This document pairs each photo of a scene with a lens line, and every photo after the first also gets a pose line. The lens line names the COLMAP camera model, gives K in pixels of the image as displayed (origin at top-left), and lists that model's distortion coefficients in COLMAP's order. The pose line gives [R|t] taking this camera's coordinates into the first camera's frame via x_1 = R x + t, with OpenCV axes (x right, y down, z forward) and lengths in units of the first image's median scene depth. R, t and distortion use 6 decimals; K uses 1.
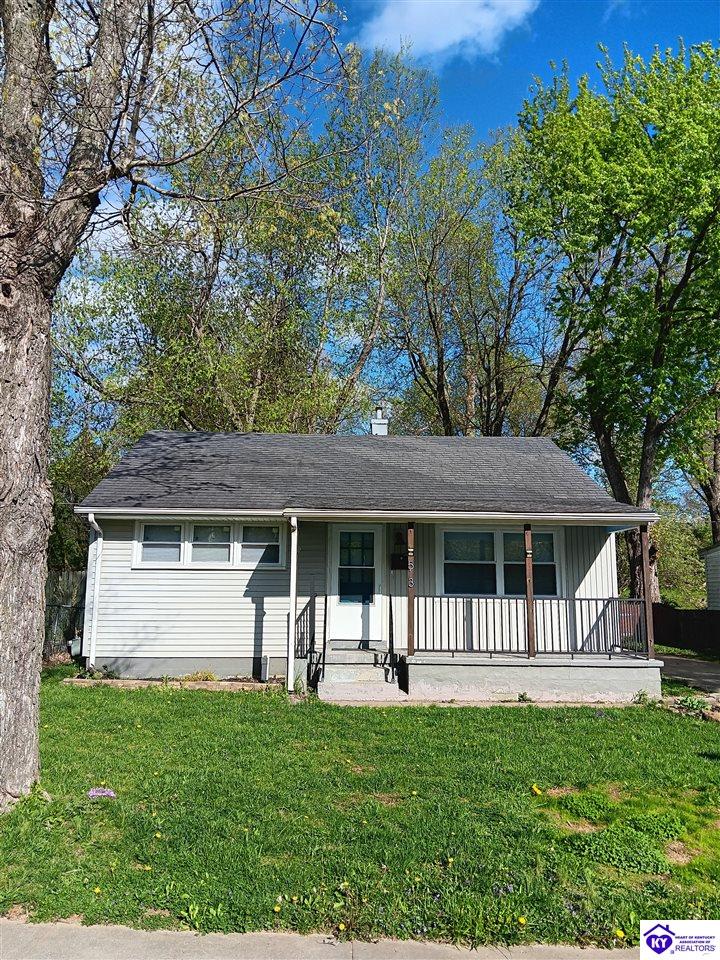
lens RADIAL K [[773.4, 0, 360.0], [0, 773.4, 480.0], [0, 0, 1]] dist [0.180624, -0.353378]
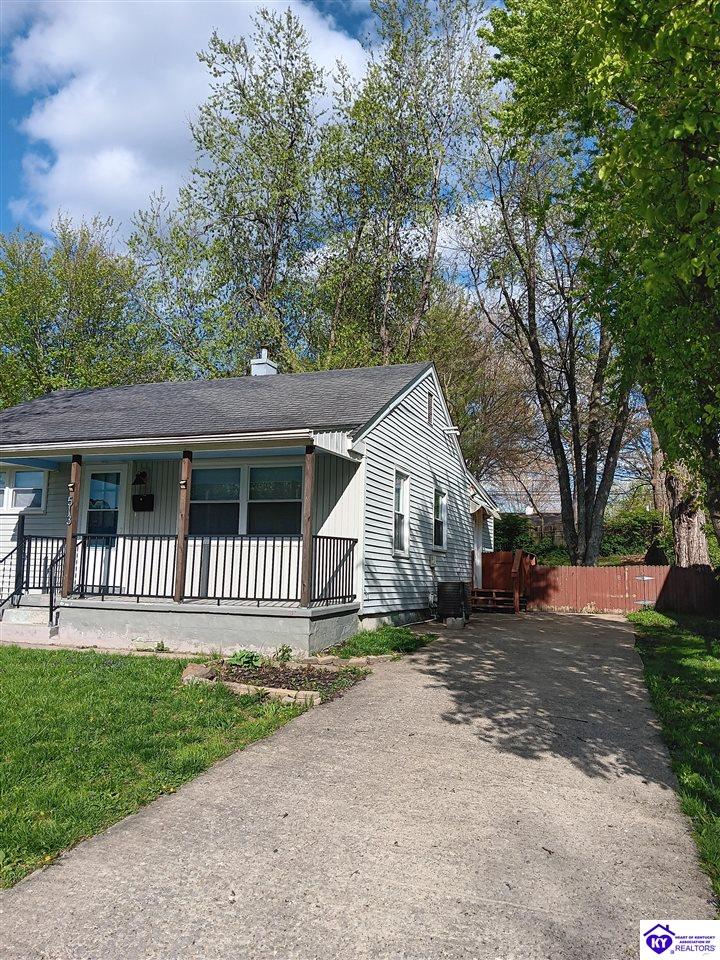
lens RADIAL K [[746.2, 0, 360.0], [0, 746.2, 480.0], [0, 0, 1]] dist [0.076929, -0.147005]
pose [[0.908270, -0.041260, -0.416345, 0.675958], [0.057909, 0.997945, 0.027434, 0.070182], [0.414357, -0.049028, 0.908793, 0.295026]]
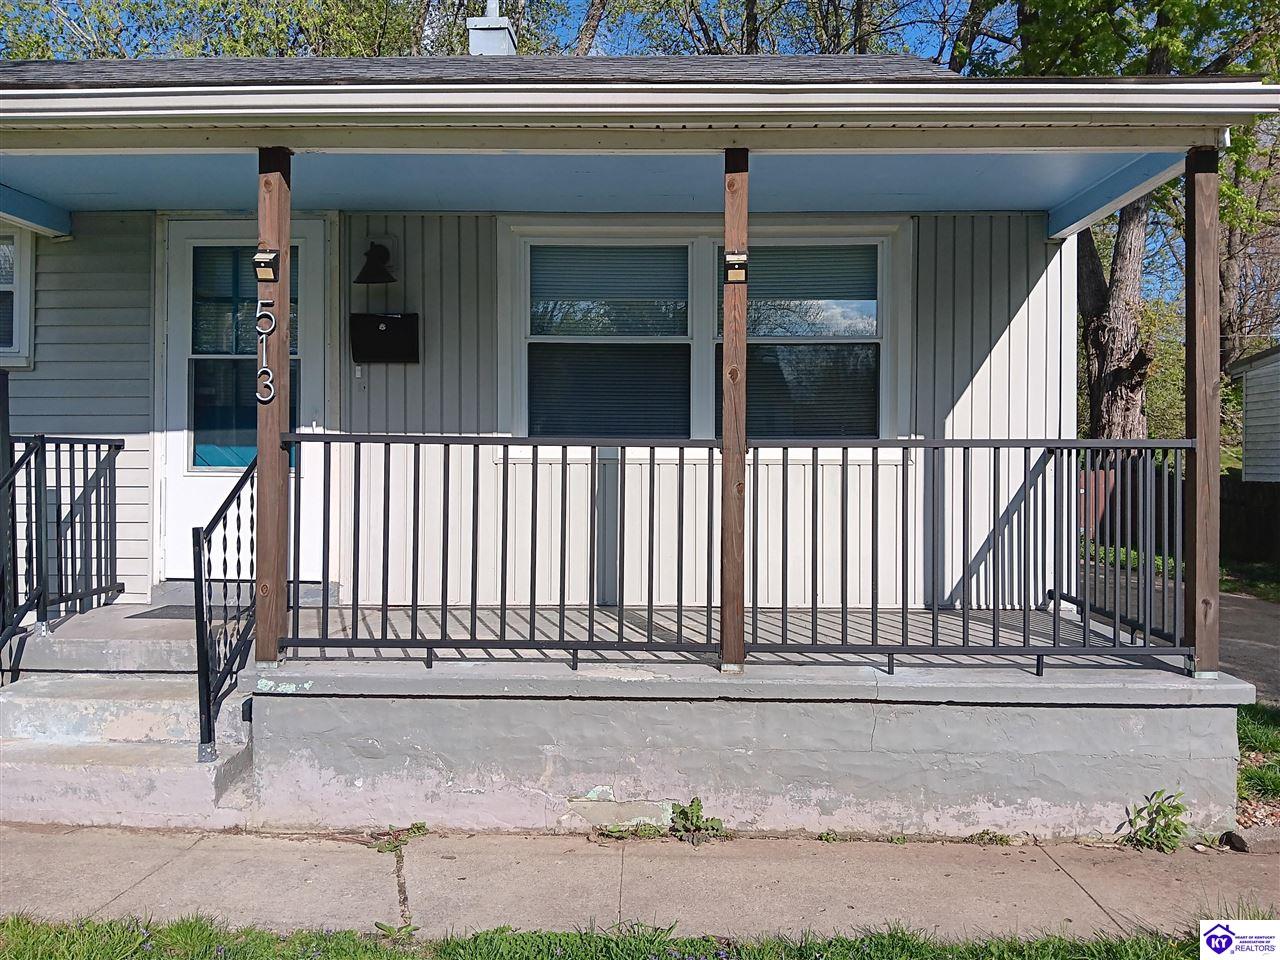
lens RADIAL K [[994.9, 0, 623.3], [0, 994.9, 472.8], [0, 0, 1]] dist [0.076929, -0.147005]
pose [[0.995030, -0.002605, -0.099546, 0.192649], [0.019867, 0.984755, 0.172811, 0.093400], [0.097578, -0.173929, 0.979912, 0.608338]]
